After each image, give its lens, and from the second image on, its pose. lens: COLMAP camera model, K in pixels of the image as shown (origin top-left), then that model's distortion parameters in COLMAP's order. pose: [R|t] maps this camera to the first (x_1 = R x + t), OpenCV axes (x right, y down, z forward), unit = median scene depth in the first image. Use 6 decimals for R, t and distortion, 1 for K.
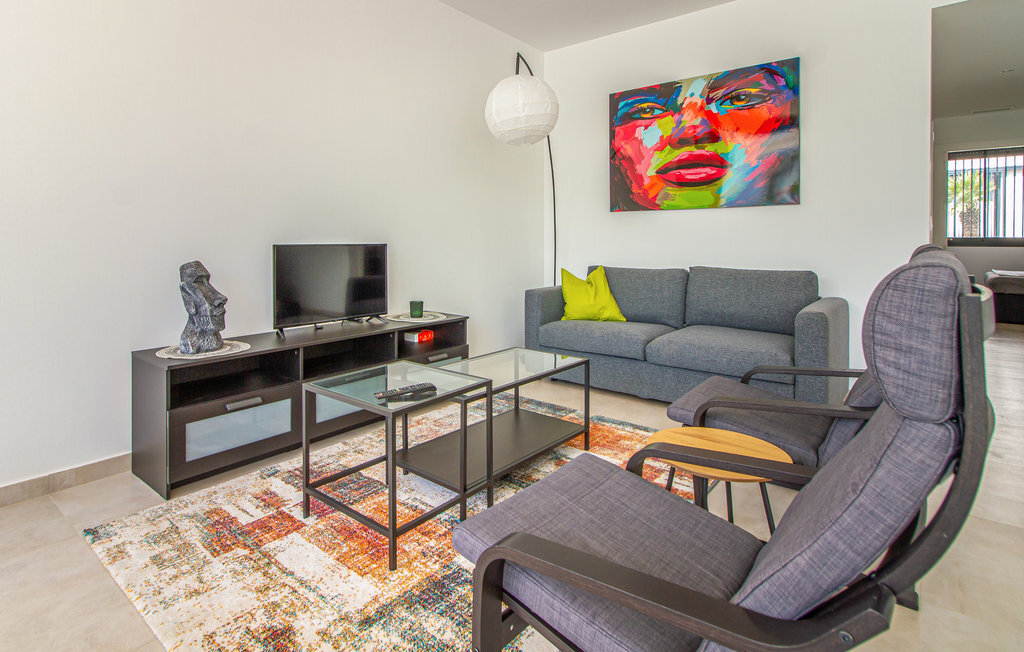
lens RADIAL K [[546.6, 0, 465.8], [0, 546.6, 238.1], [0, 0, 1]] dist [-0.000219, 0.000236]
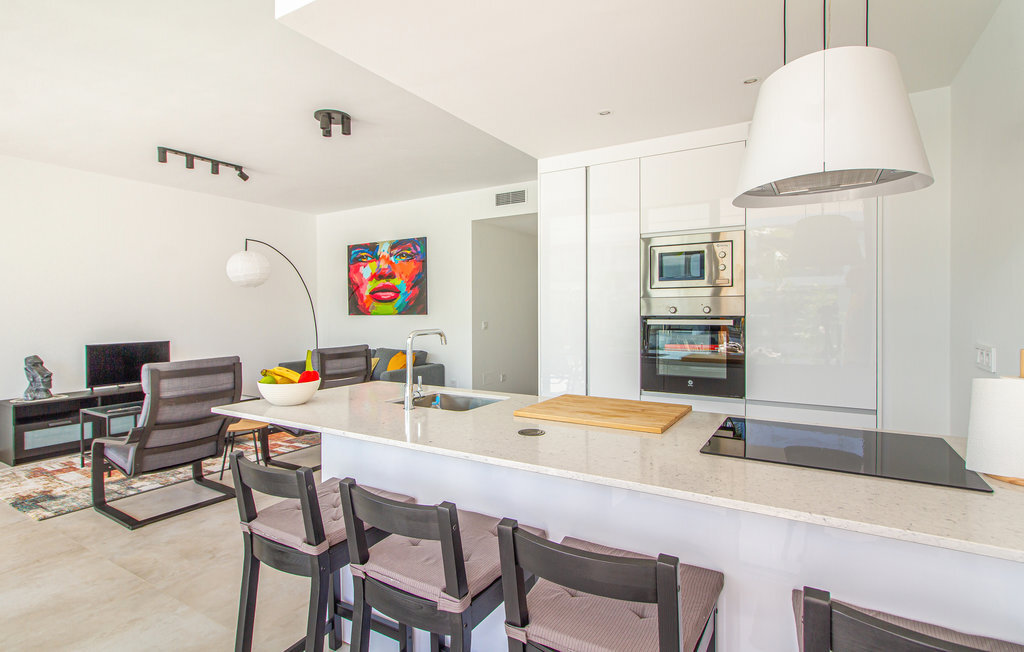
lens RADIAL K [[490.4, 0, 505.4], [0, 490.4, 312.8], [0, 0, 1]] dist [0.001640, 0.000350]
pose [[0.981152, -0.003613, 0.193202, 0.501370], [0.002608, 0.999982, 0.005458, -0.069807], [-0.193218, -0.004852, 0.981144, -0.649734]]
